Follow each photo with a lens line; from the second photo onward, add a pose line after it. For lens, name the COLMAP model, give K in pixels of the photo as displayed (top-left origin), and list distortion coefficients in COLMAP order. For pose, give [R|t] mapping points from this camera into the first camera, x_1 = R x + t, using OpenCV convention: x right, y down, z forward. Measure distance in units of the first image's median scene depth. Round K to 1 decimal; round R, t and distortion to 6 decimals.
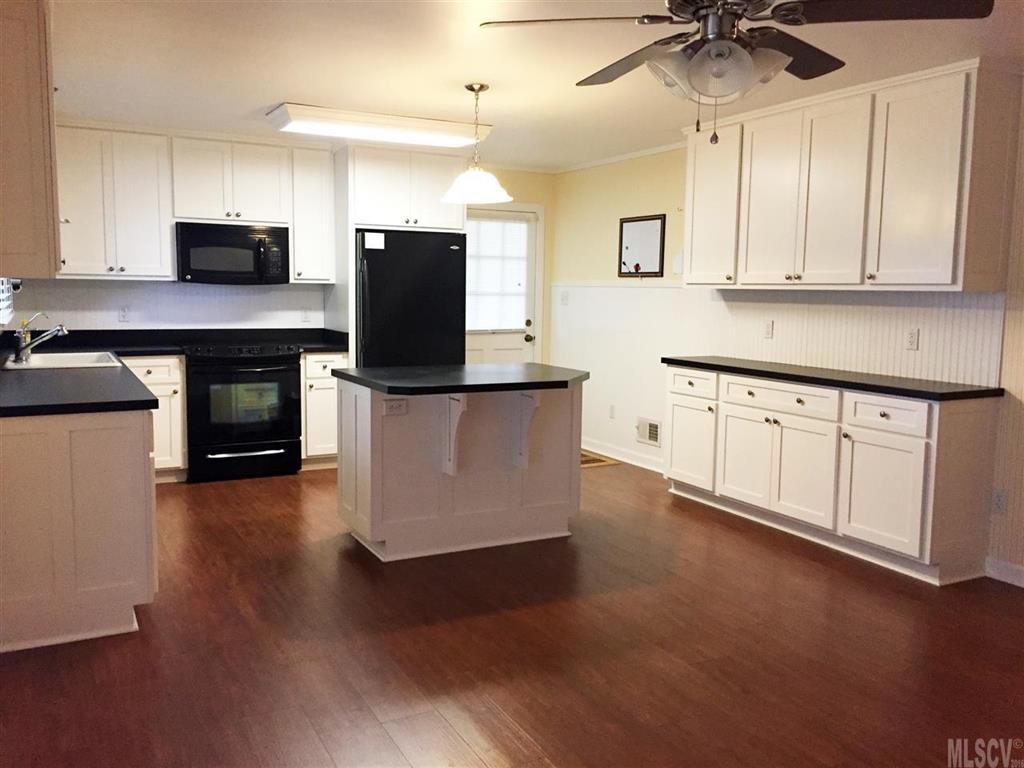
lens RADIAL K [[882.2, 0, 515.2], [0, 882.2, 379.0], [0, 0, 1]] dist [0.063861, -0.027667]
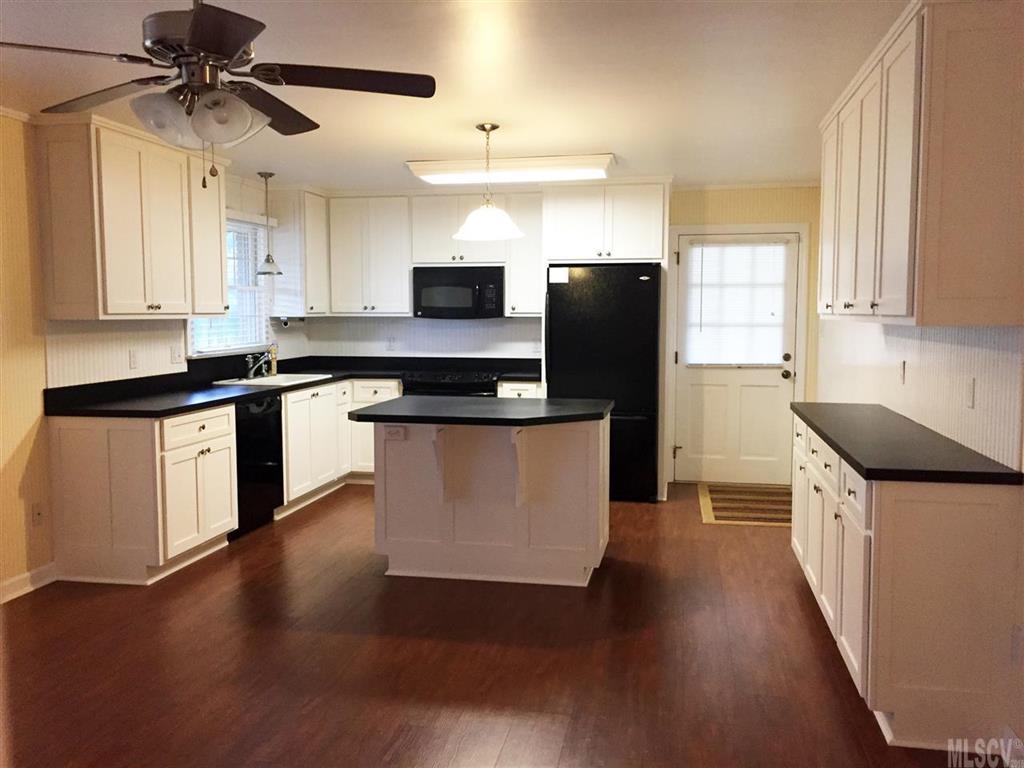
lens RADIAL K [[882.2, 0, 513.5], [0, 882.2, 380.9], [0, 0, 1]] dist [0.063861, -0.027667]
pose [[0.774337, 0.036720, -0.631707, 0.468857], [-0.054820, 0.998454, -0.009160, -0.021396], [0.630394, 0.041723, 0.775153, 0.178087]]
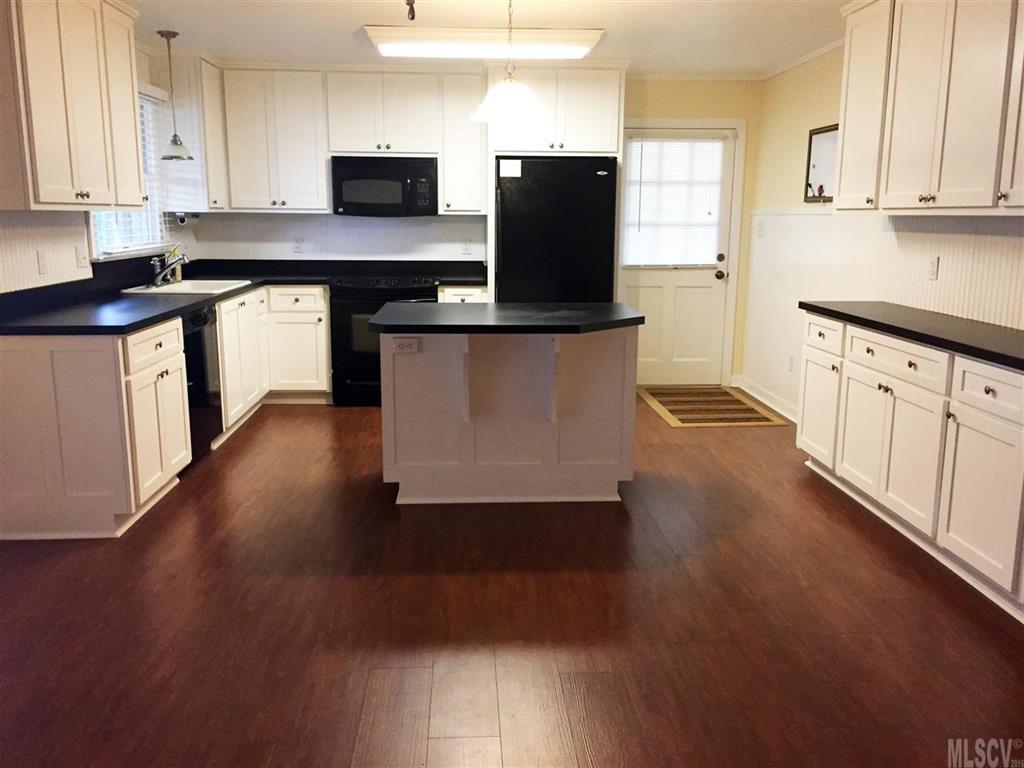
lens RADIAL K [[882.2, 0, 511.8], [0, 882.2, 382.5], [0, 0, 1]] dist [0.063861, -0.027667]
pose [[0.907091, 0.069783, -0.415111, 0.258983], [-0.036782, 0.995531, 0.086980, -0.010840], [0.419325, -0.063630, 0.905603, 0.132183]]
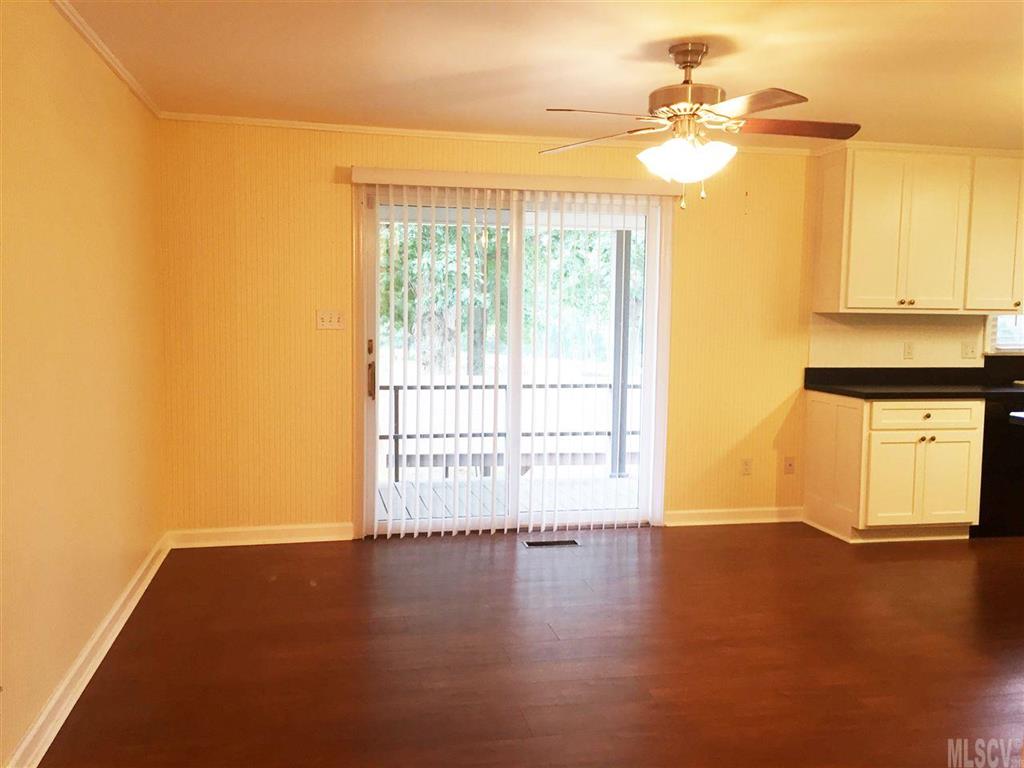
lens RADIAL K [[882.2, 0, 511.6], [0, 882.2, 383.9], [0, 0, 1]] dist [0.063861, -0.027667]
pose [[-0.266487, 0.067280, -0.961487, 0.672850], [-0.121280, 0.987291, 0.102699, -0.041556], [0.956178, 0.143977, -0.254941, 0.461507]]
